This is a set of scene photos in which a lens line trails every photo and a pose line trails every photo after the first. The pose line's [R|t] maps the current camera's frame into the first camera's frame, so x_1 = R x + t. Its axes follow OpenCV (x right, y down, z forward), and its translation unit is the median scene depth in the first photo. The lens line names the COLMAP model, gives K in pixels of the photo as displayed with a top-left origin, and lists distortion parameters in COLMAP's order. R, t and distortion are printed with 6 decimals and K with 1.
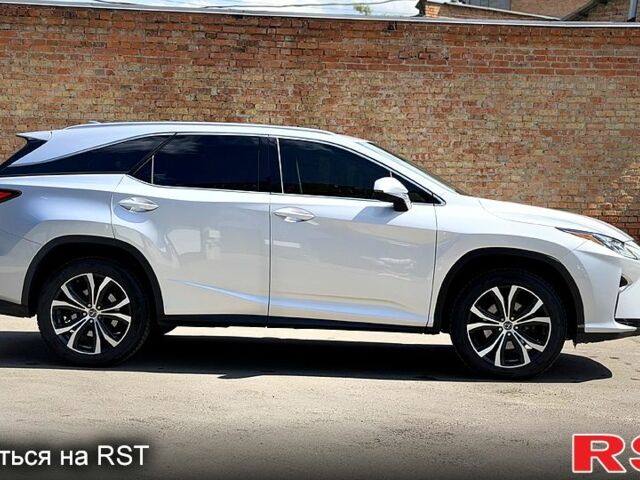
lens RADIAL K [[1251.3, 0, 320.0], [0, 1251.3, 239.9], [0, 0, 1]] dist [0.149034, 0.000000]
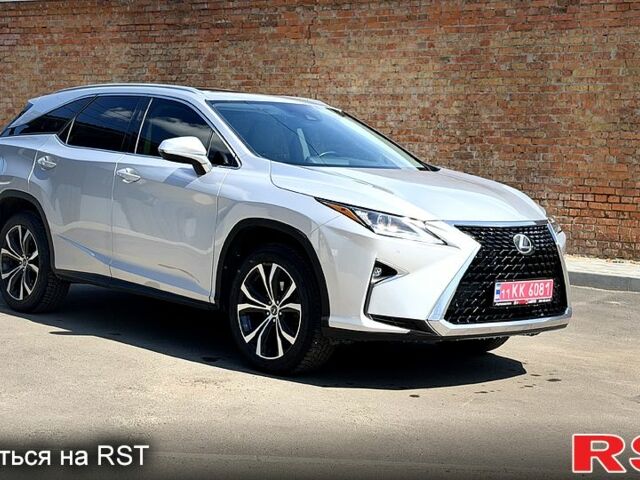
lens RADIAL K [[1251.3, 0, 320.5], [0, 1251.3, 239.4], [0, 0, 1]] dist [0.149034, 0.000000]
pose [[0.696080, 0.056183, -0.715763, 0.483863], [-0.055026, 0.998176, 0.024838, -0.001826], [0.715853, 0.022096, 0.697902, 0.263672]]
